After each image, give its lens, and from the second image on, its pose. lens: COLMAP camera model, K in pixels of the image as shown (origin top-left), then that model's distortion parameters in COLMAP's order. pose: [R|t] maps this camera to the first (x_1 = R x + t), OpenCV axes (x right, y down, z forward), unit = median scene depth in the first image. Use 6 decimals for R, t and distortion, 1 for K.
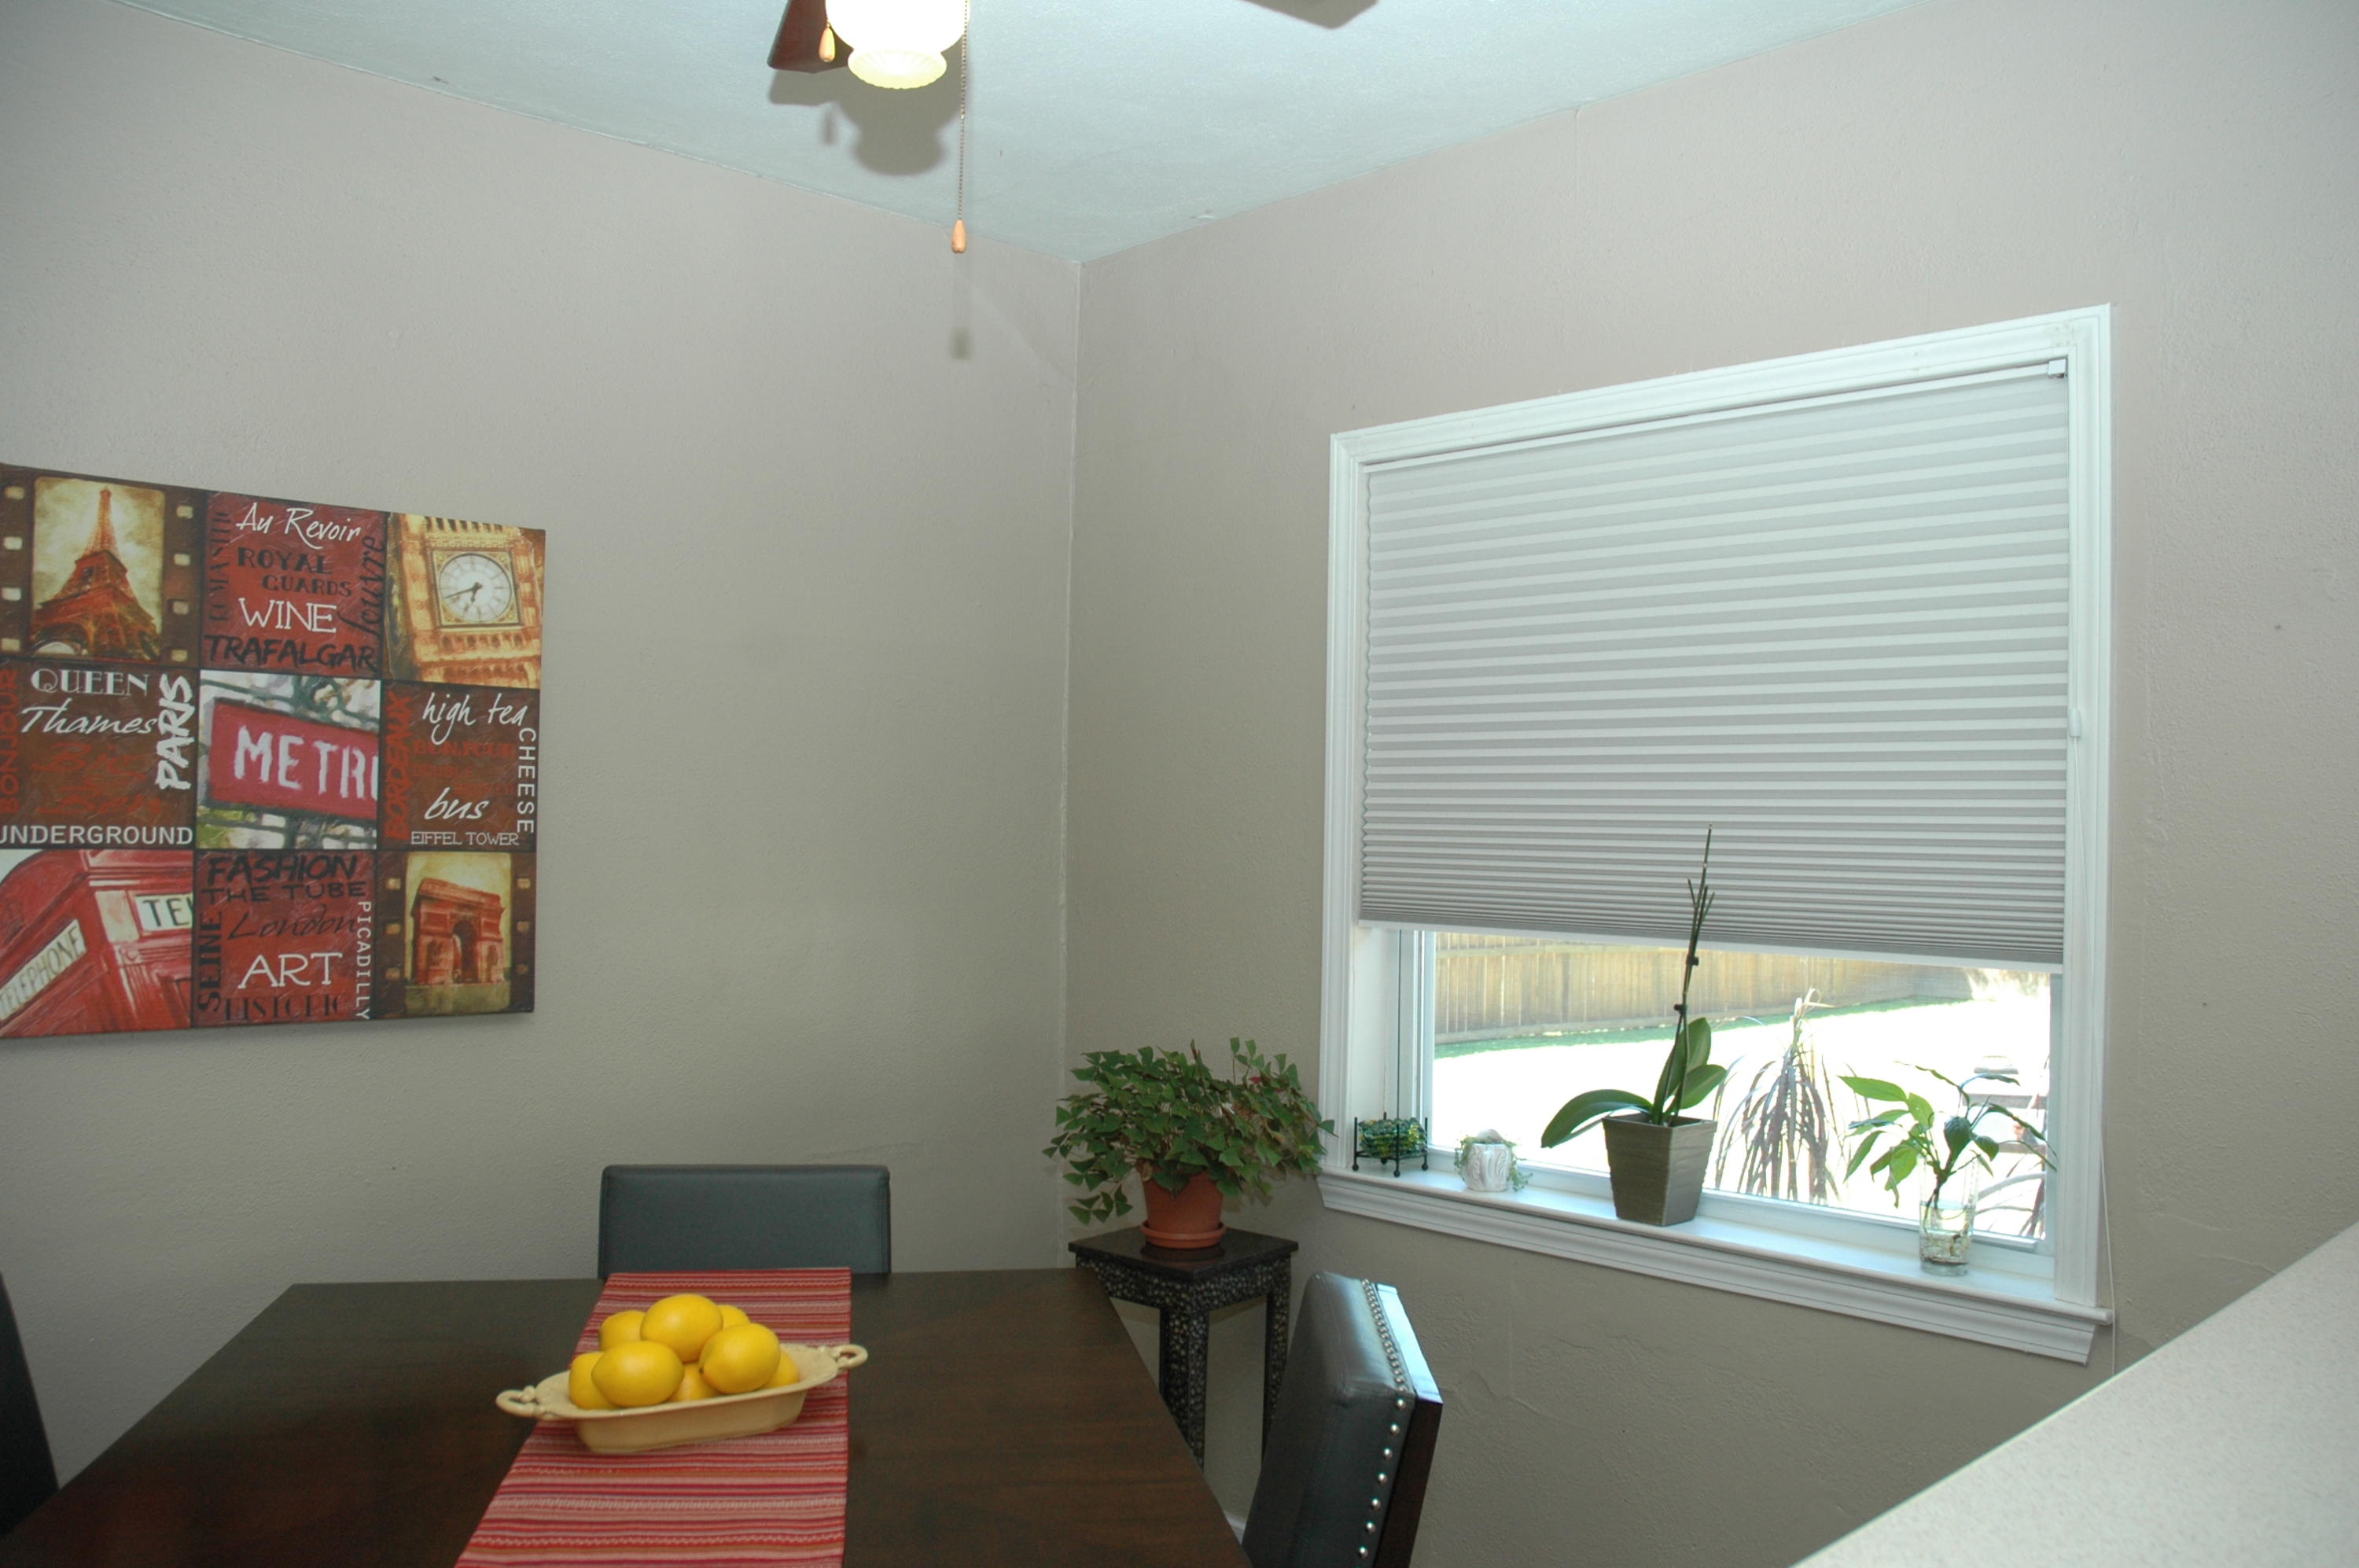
lens RADIAL K [[1871.5, 0, 1187.9], [0, 1871.5, 802.9], [0, 0, 1]] dist [-0.111043, 0.082530]
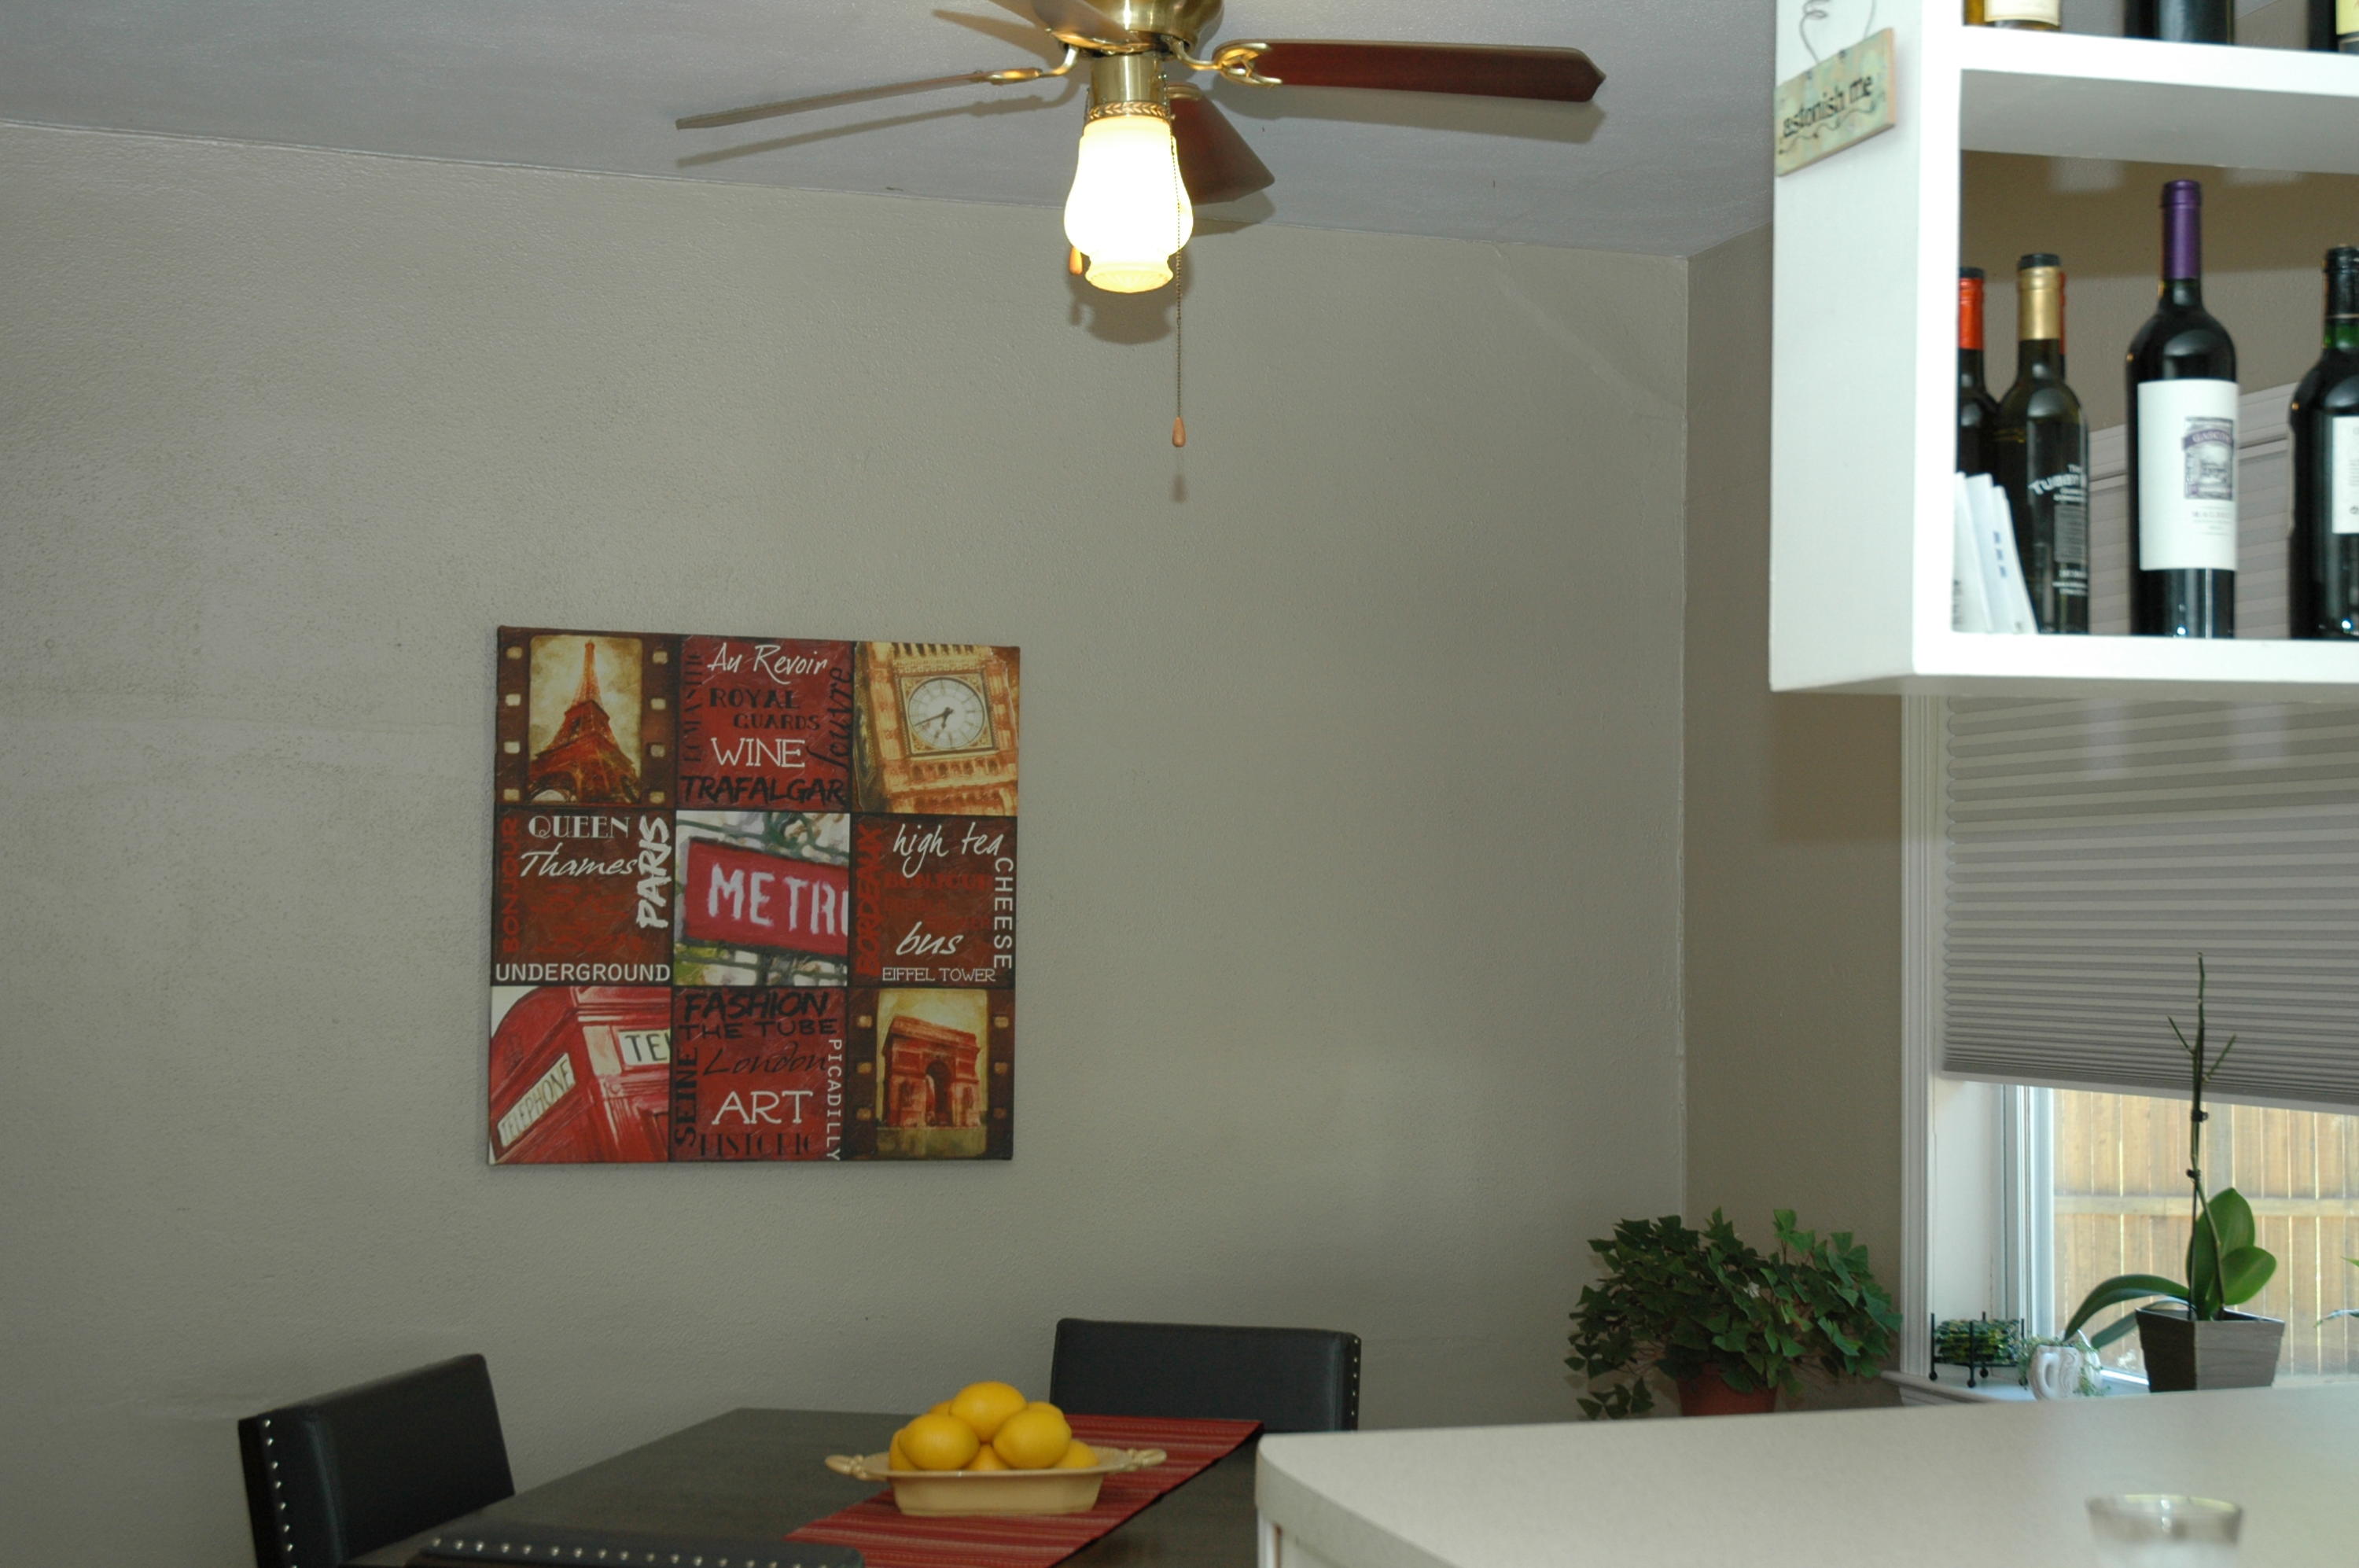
lens RADIAL K [[3421.8, 0, 1182.7], [0, 3421.8, 781.7], [0, 0, 1]] dist [0.023418, 0.000000]
pose [[0.901586, -0.027761, -0.431709, 0.521260], [0.010550, 0.999053, -0.042213, -0.004769], [0.432472, 0.033505, 0.901025, -0.583284]]
